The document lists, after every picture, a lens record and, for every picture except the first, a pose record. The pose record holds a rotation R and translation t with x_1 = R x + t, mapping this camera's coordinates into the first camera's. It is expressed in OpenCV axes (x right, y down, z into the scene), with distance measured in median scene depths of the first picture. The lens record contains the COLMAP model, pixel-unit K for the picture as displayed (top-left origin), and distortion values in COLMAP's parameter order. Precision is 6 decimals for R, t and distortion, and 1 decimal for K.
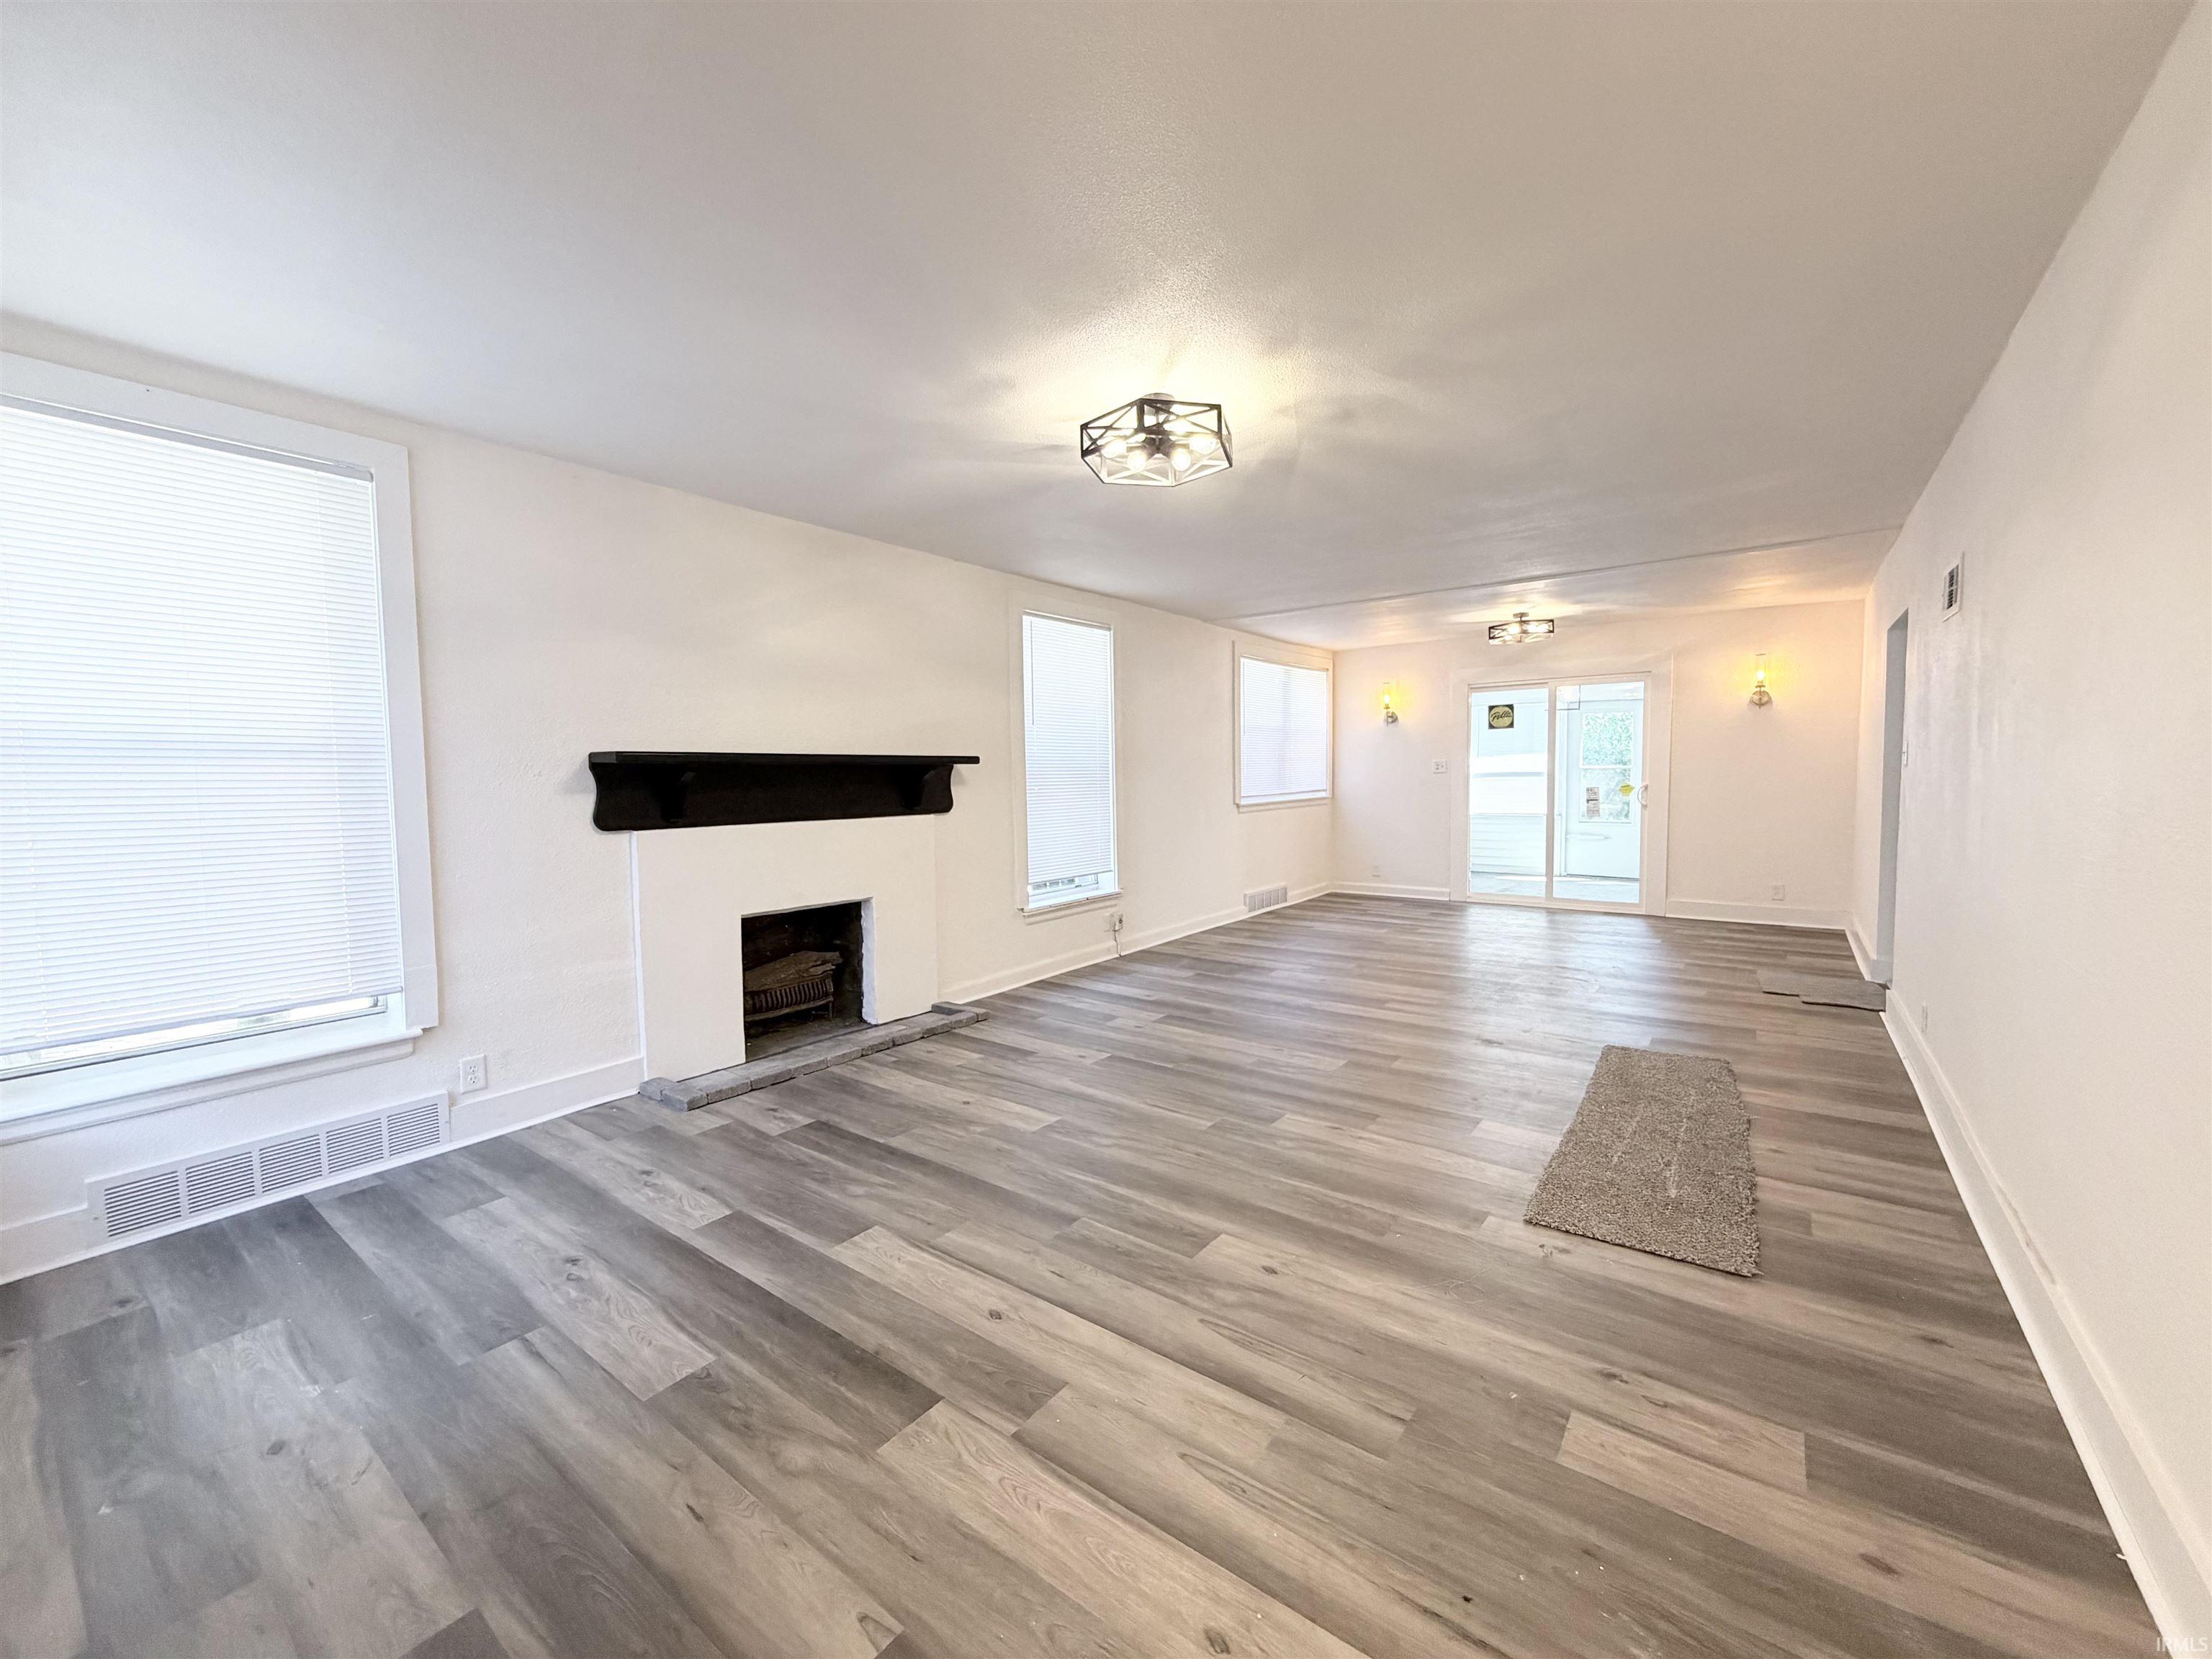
lens RADIAL K [[872.4, 0, 1106.0], [0, 872.4, 829.5], [0, 0, 1]] dist [0.000603, 0.000353]
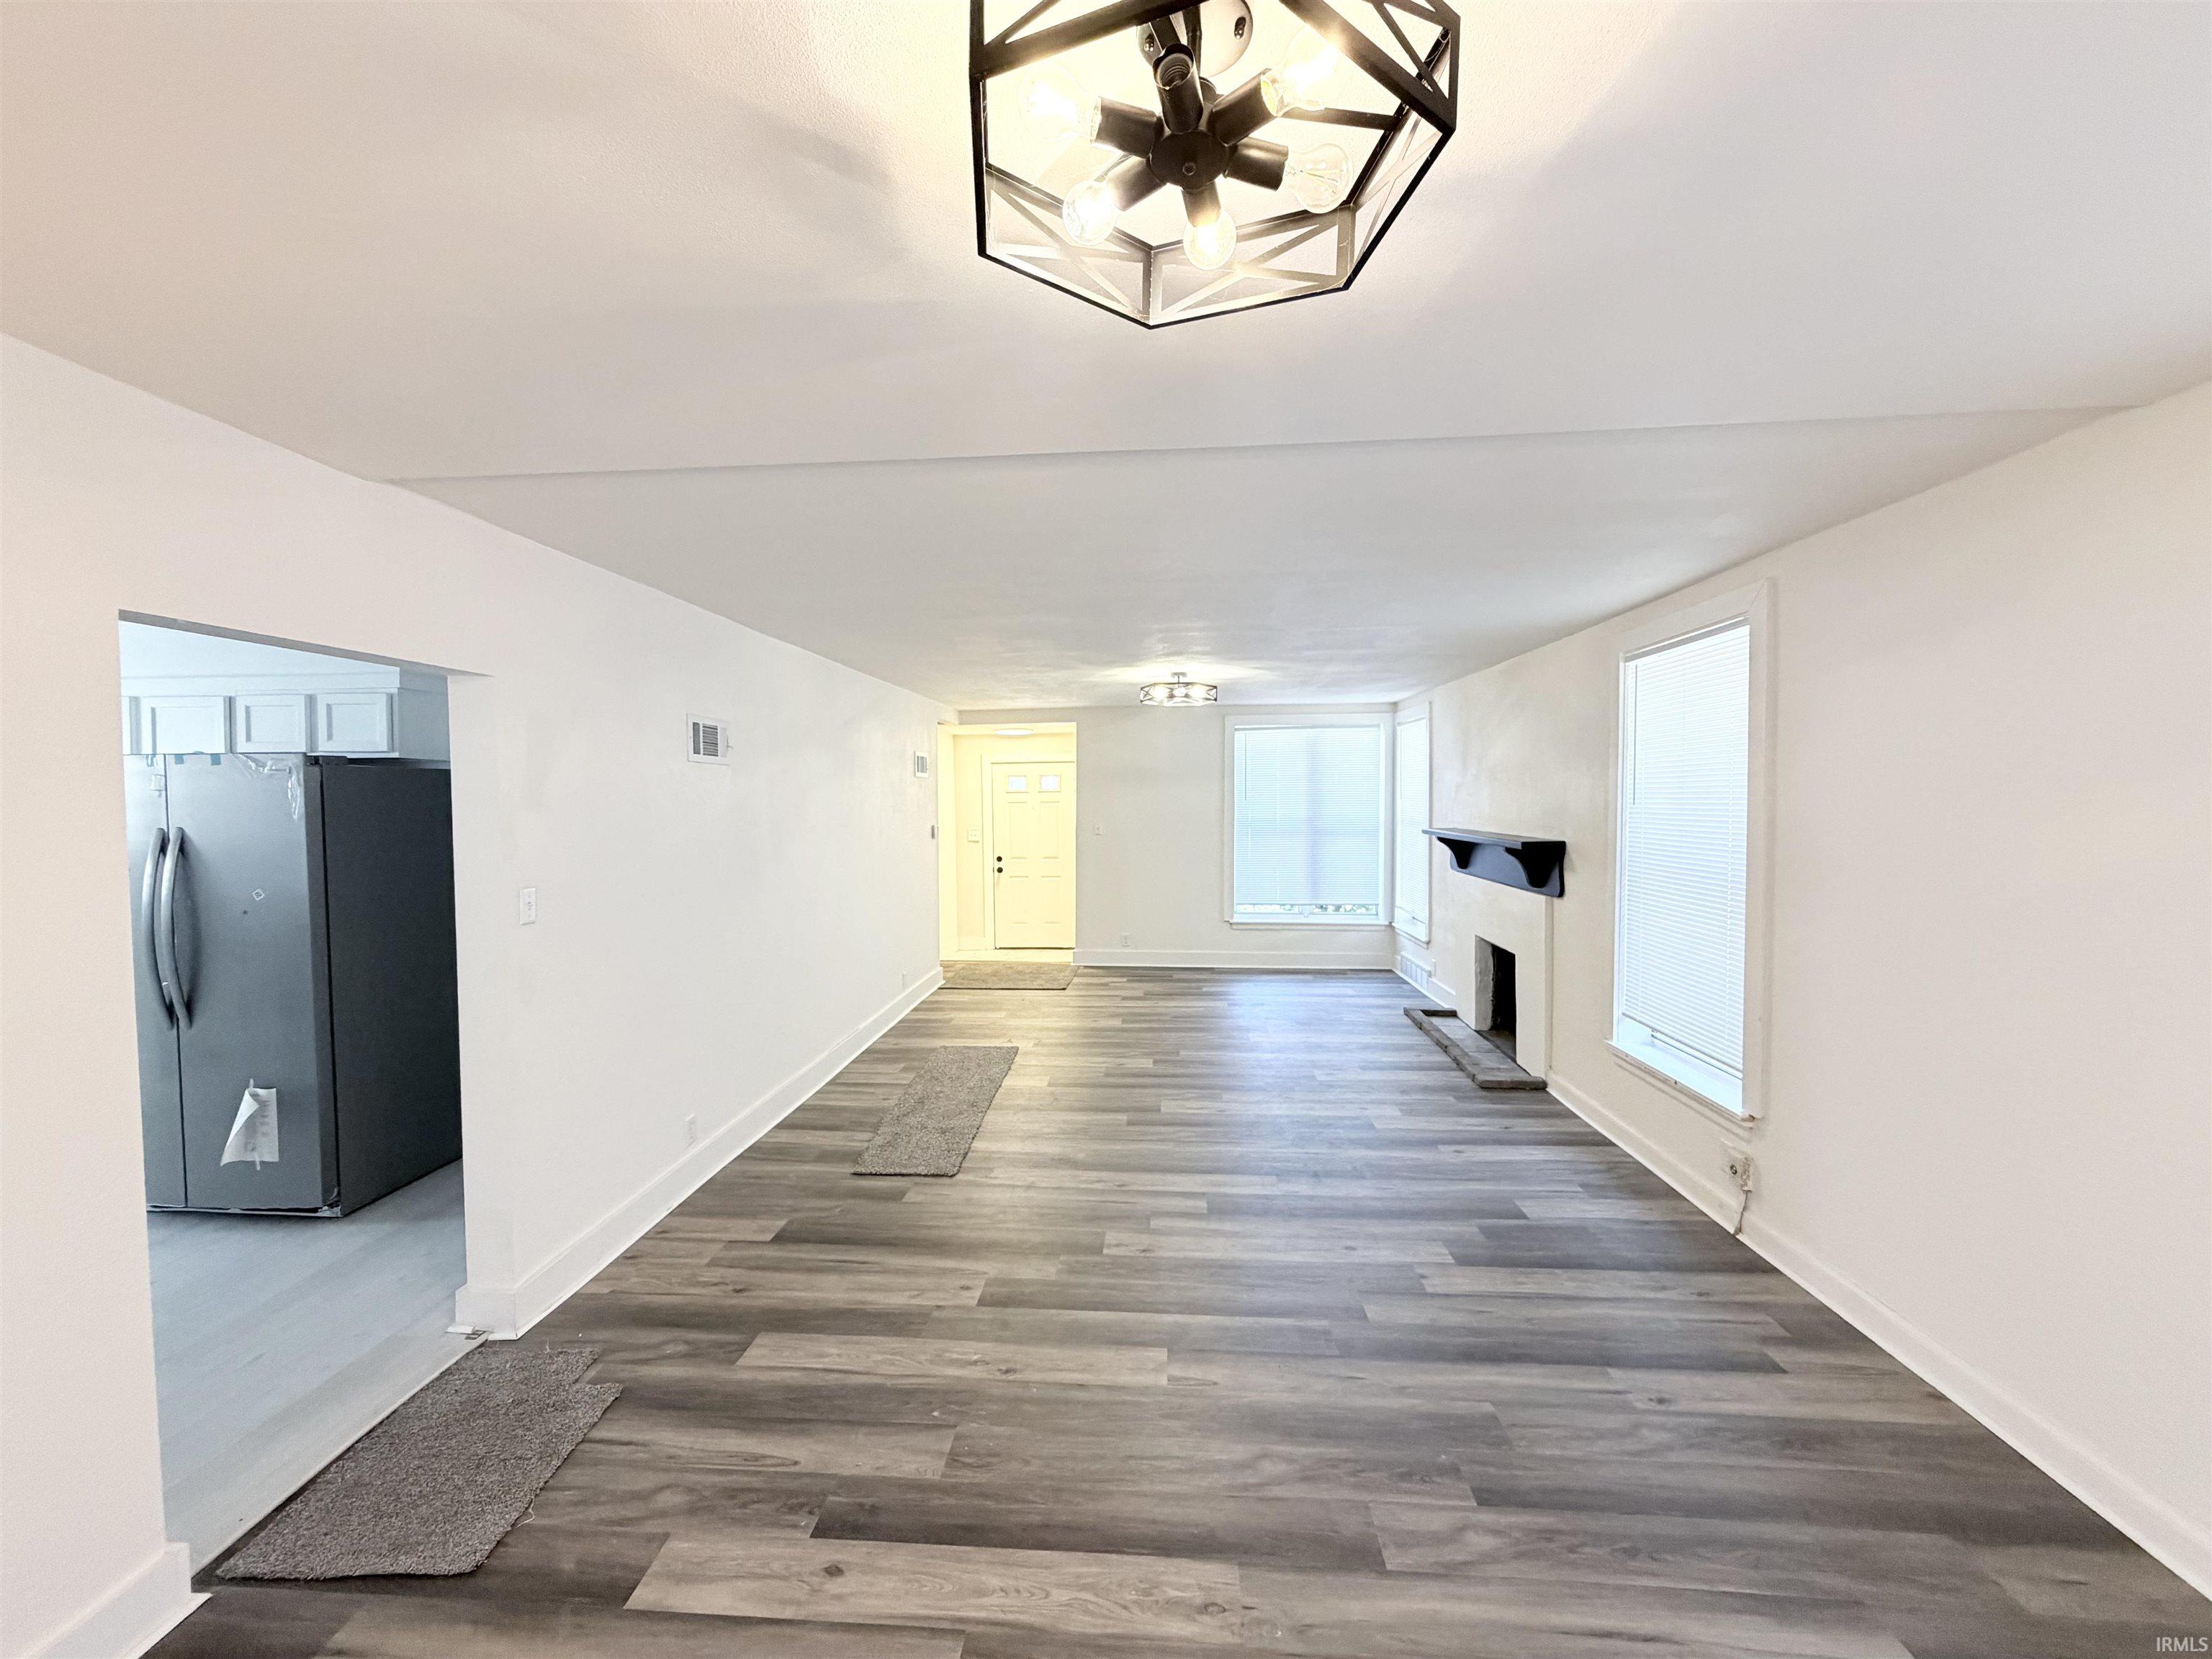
lens RADIAL K [[872.4, 0, 1106.0], [0, 872.4, 829.5], [0, 0, 1]] dist [0.000603, 0.000353]
pose [[-0.837218, 0.037284, -0.545596, 1.189767], [-0.011561, 0.996244, 0.085820, -0.266068], [0.546747, 0.078158, -0.833642, 2.345602]]
